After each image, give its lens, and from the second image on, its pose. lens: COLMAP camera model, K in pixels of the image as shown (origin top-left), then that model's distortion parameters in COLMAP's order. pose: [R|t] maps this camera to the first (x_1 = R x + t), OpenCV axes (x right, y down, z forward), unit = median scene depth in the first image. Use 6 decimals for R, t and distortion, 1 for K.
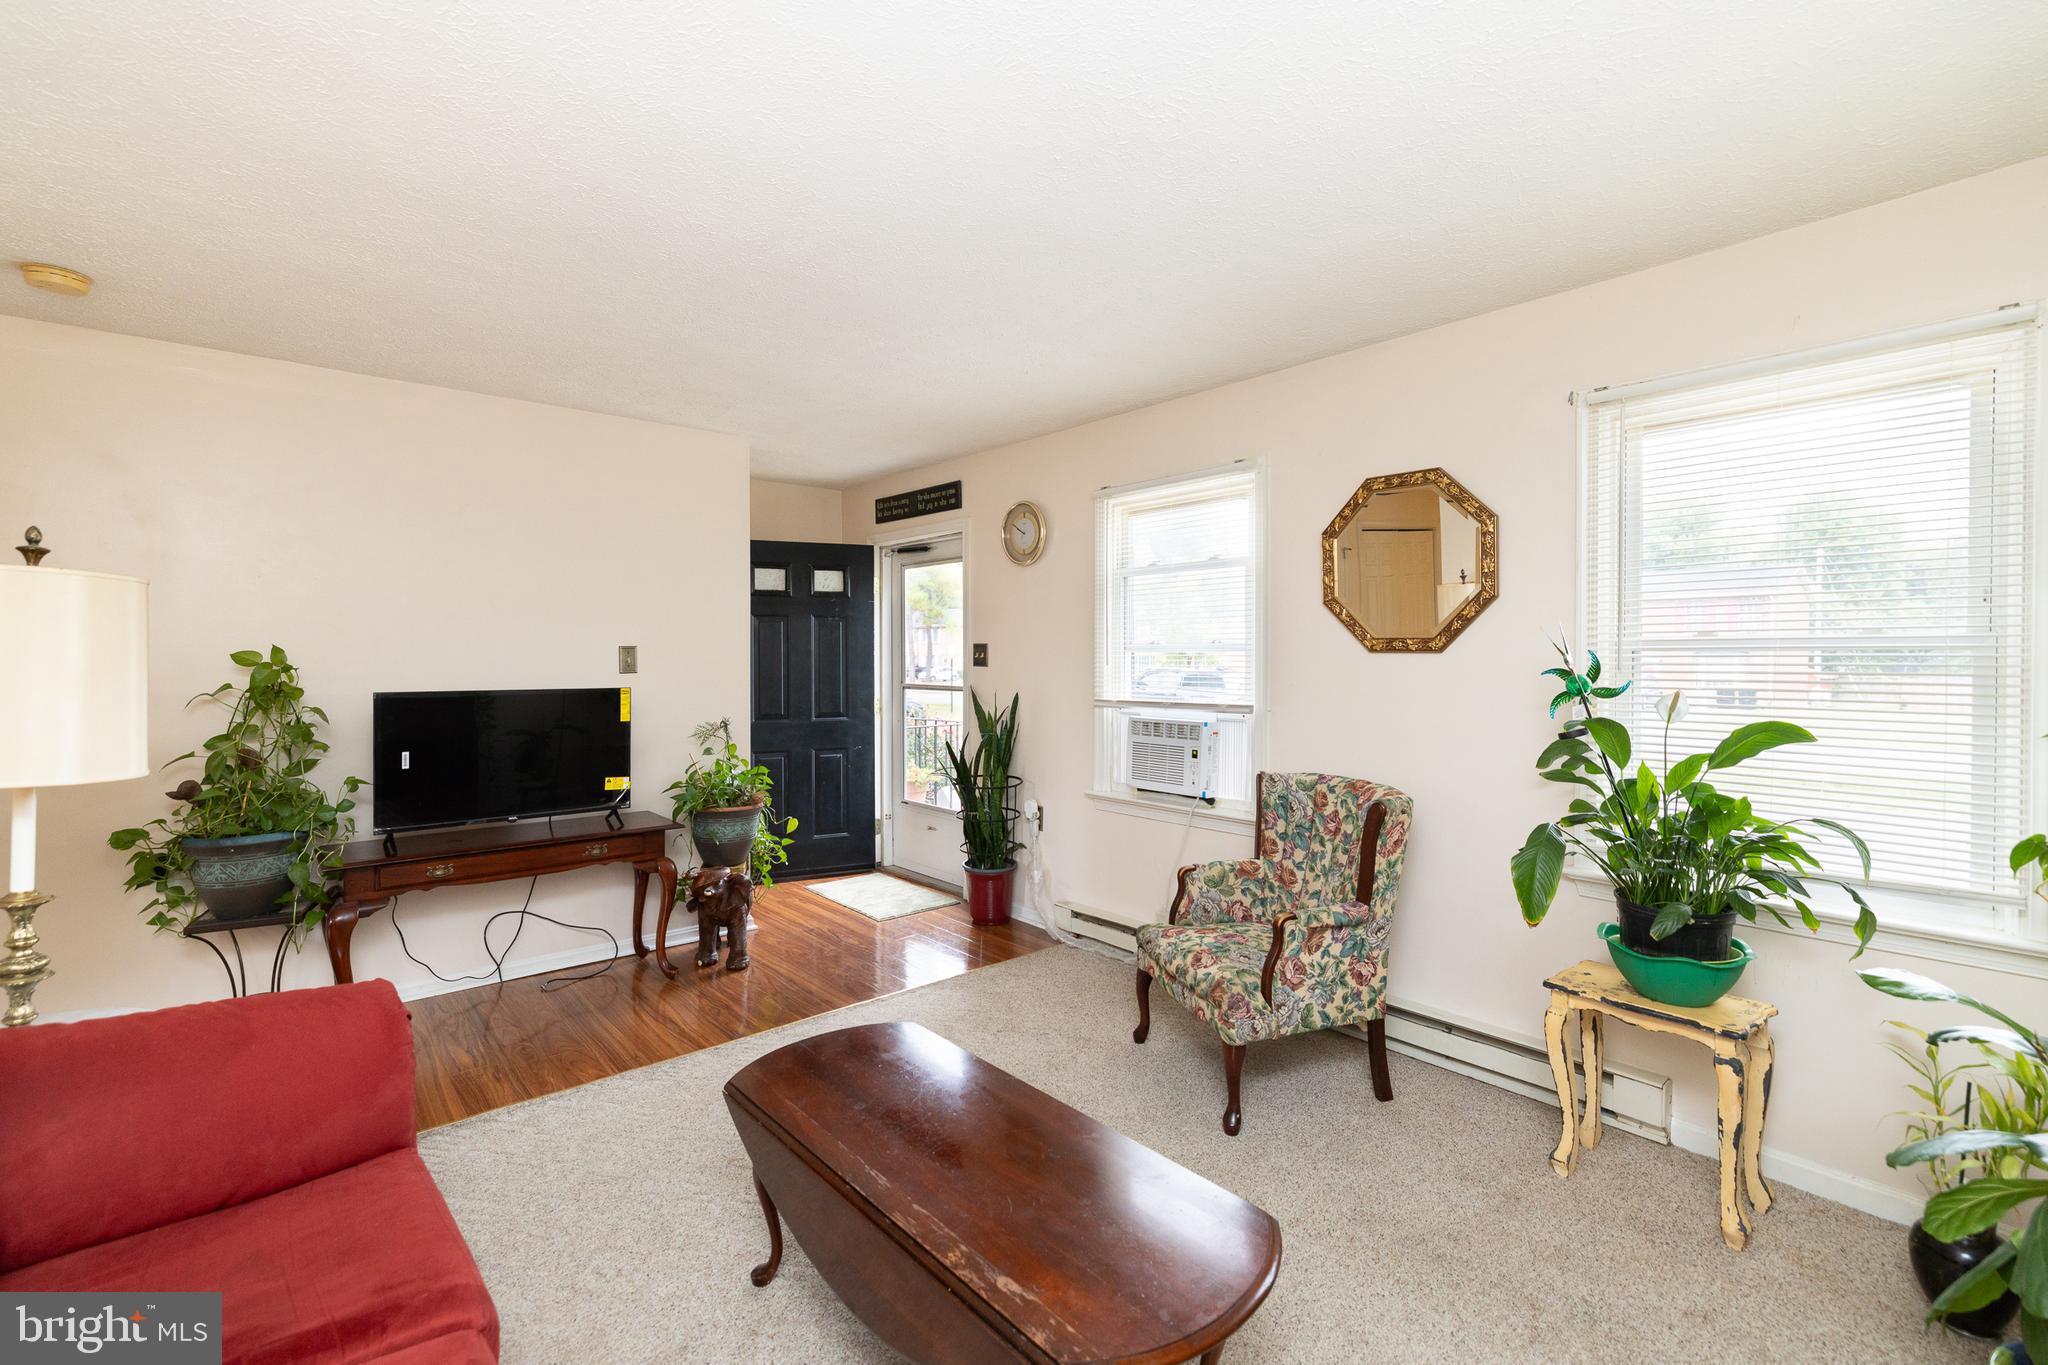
lens RADIAL K [[887.8, 0, 1021.7], [0, 887.8, 664.2], [0, 0, 1]] dist [-0.001711, 0.001770]
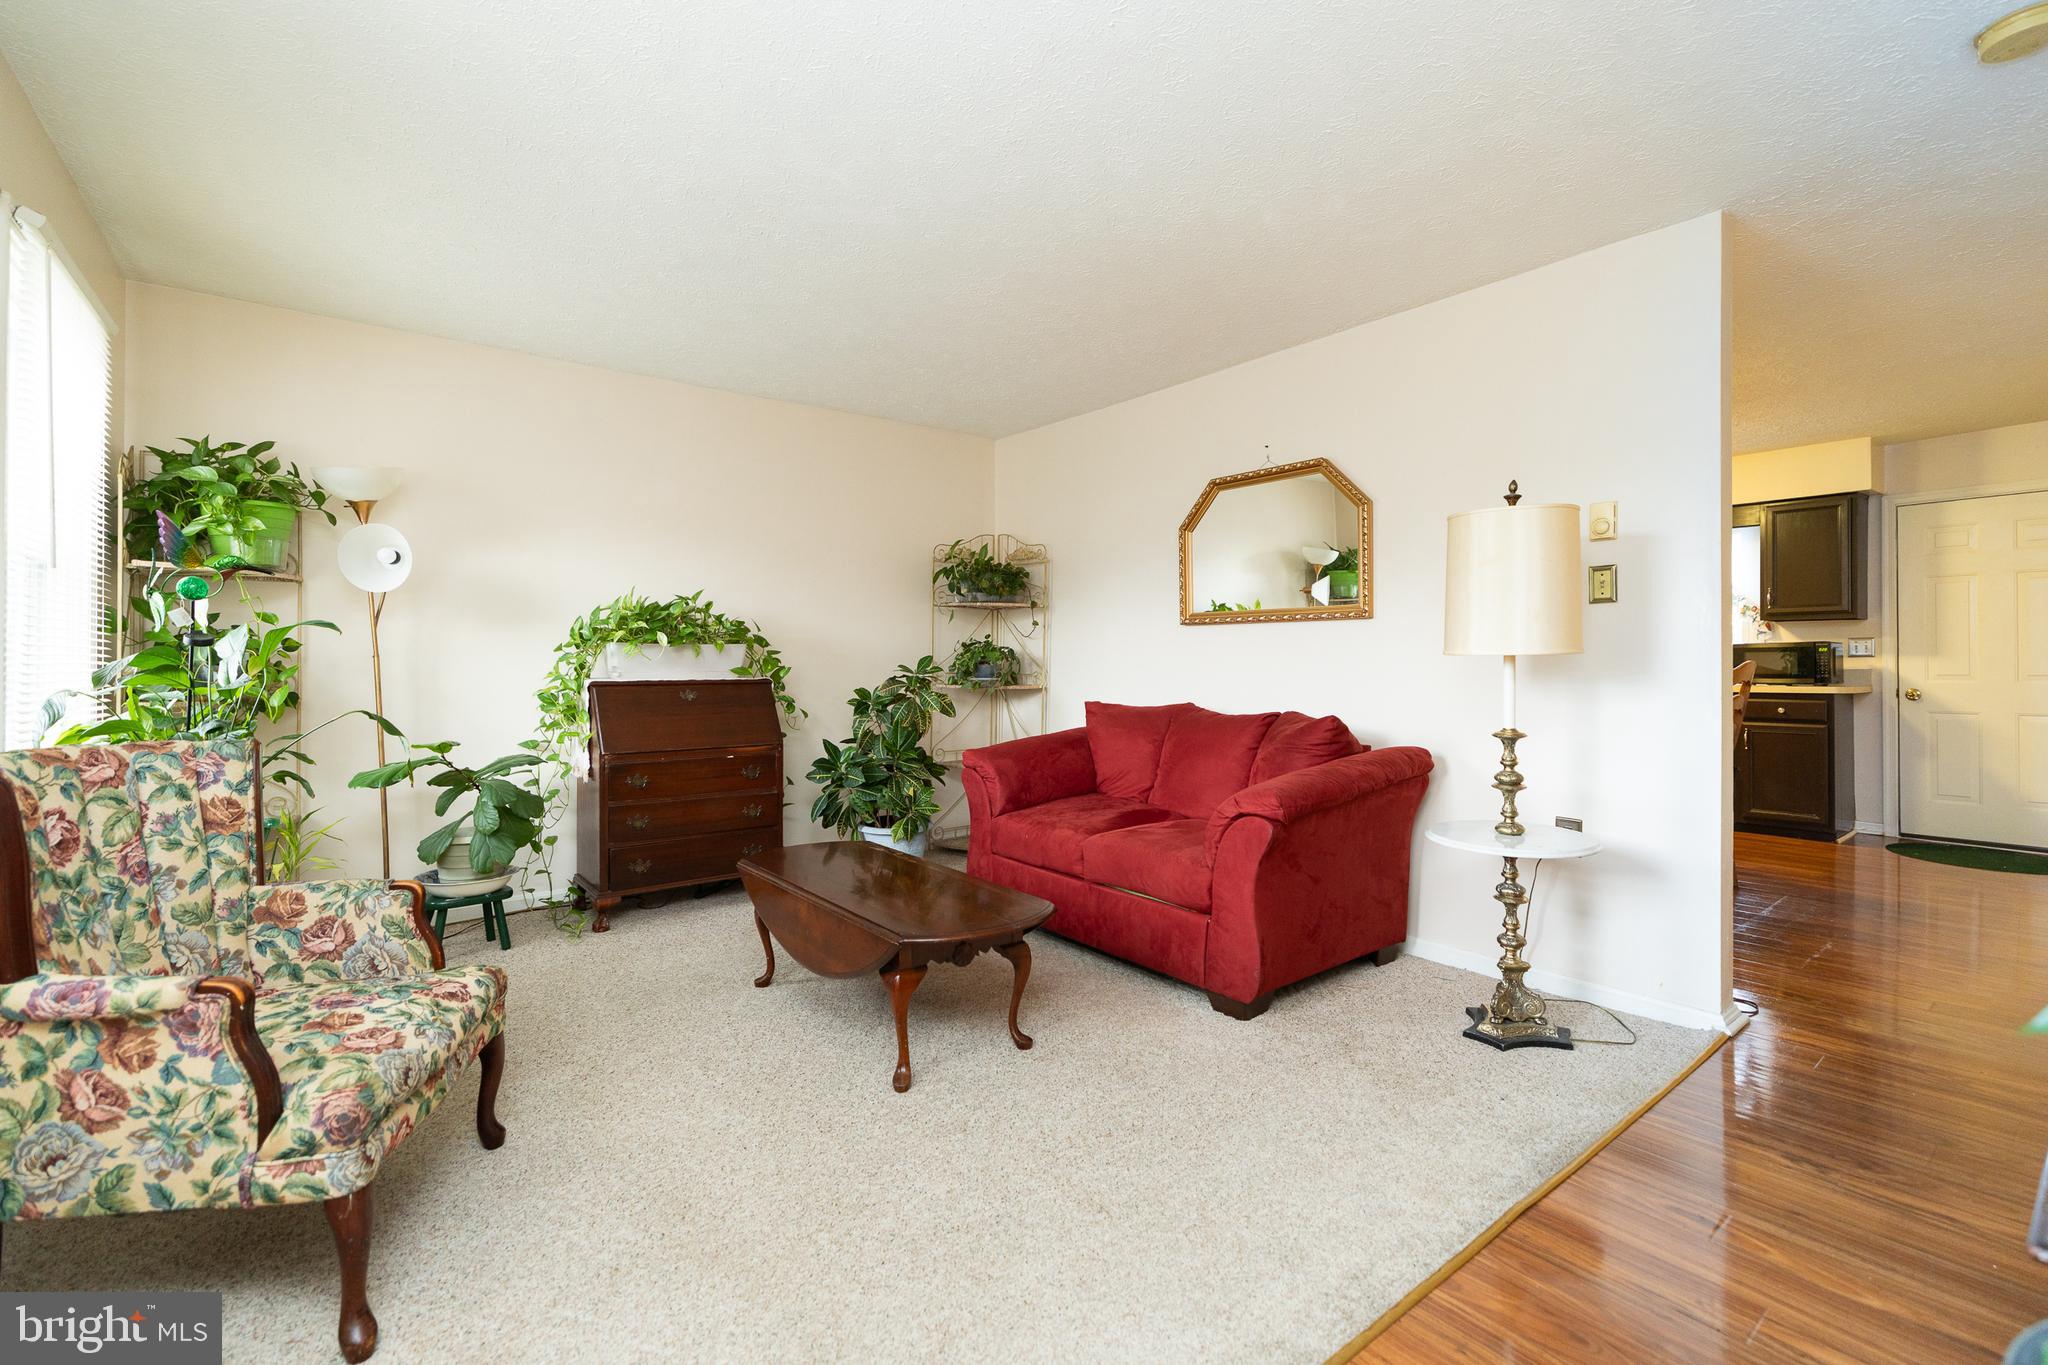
lens RADIAL K [[887.8, 0, 1010.5], [0, 887.8, 666.4], [0, 0, 1]] dist [-0.001711, 0.001770]
pose [[-0.997632, 0.001530, 0.068766, -0.213805], [0.002093, 0.999965, 0.008106, 0.074368], [-0.068751, 0.008231, -0.997600, 1.366543]]
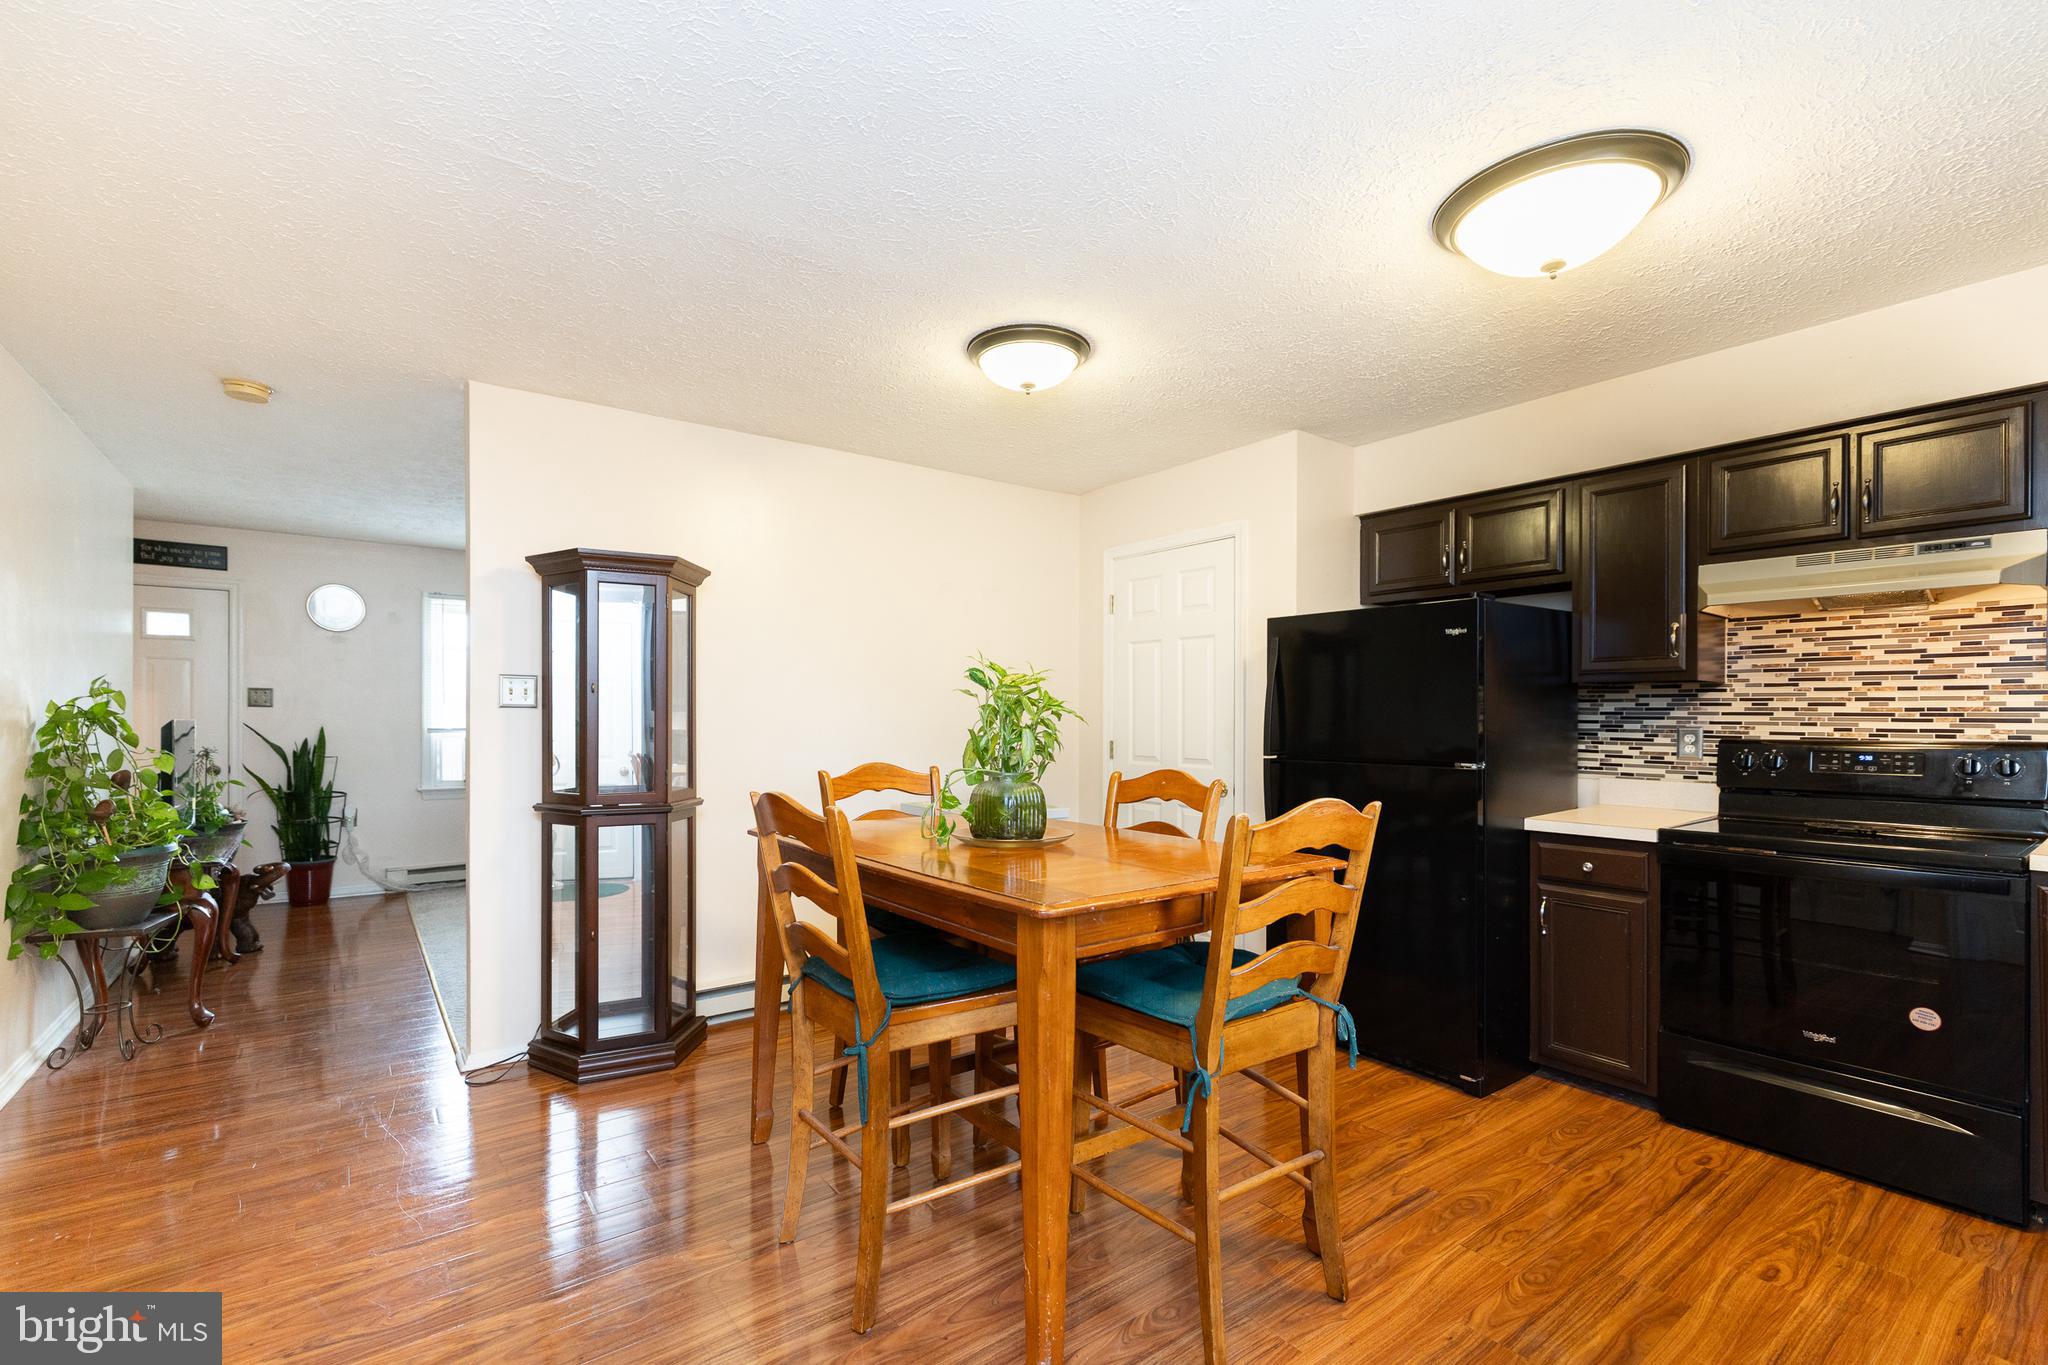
lens RADIAL K [[887.8, 0, 1029.9], [0, 887.8, 712.6], [0, 0, 1]] dist [-0.001711, 0.001770]
pose [[0.069045, 0.004362, 0.997604, -1.767224], [0.003855, 0.999982, -0.004640, 0.029911], [-0.997606, 0.004166, 0.069027, -0.194078]]
